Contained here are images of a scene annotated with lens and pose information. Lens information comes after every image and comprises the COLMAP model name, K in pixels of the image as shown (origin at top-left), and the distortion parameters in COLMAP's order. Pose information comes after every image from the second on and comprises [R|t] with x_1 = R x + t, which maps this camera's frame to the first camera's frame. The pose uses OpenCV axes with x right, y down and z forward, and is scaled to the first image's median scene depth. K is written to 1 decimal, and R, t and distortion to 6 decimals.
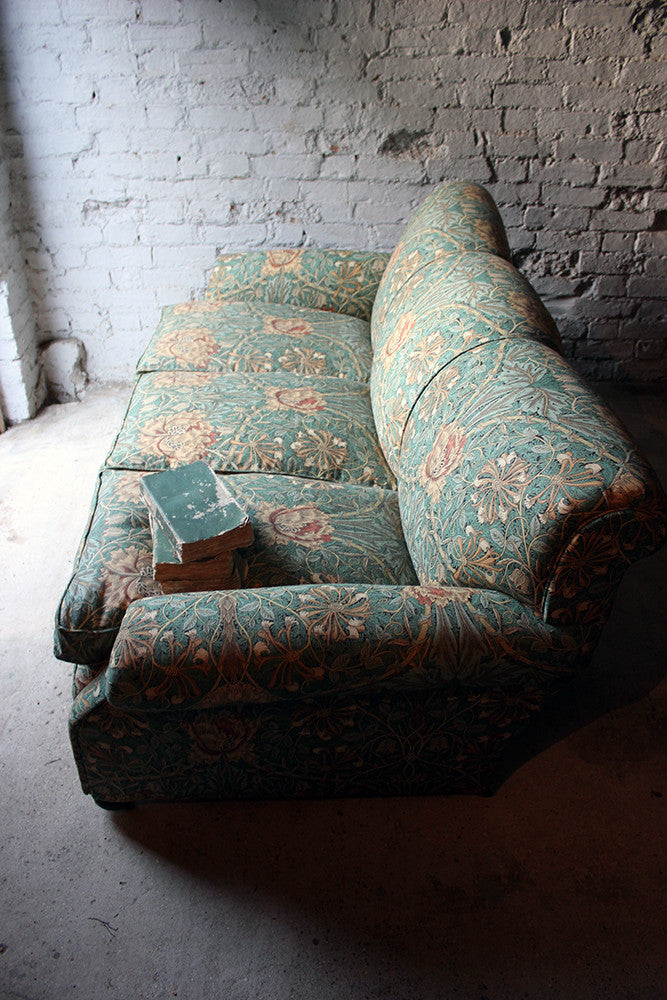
lens RADIAL K [[851.1, 0, 331.0], [0, 851.1, 517.9], [0, 0, 1]] dist [-0.165810, 0.146626]
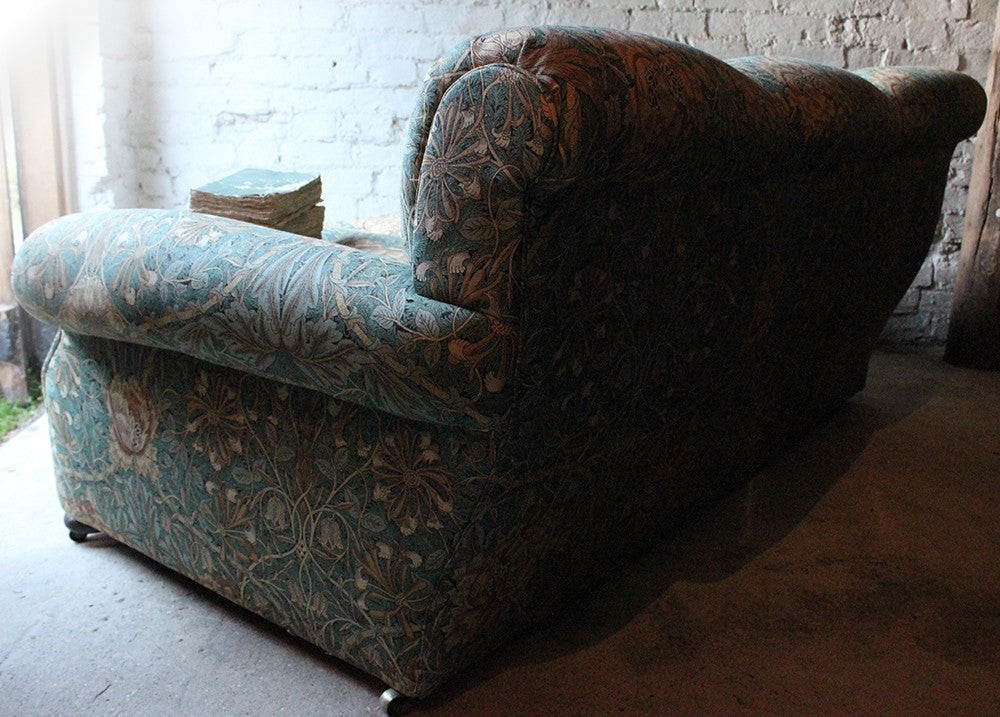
lens RADIAL K [[985.7, 0, 503.7], [0, 985.7, 383.7], [0, 0, 1]] dist [-0.098801, 0.000000]
pose [[0.999519, -0.000036, 0.031016, -0.040411], [0.011216, 0.932748, -0.360355, 0.243452], [-0.028917, 0.360529, 0.932300, 0.175561]]
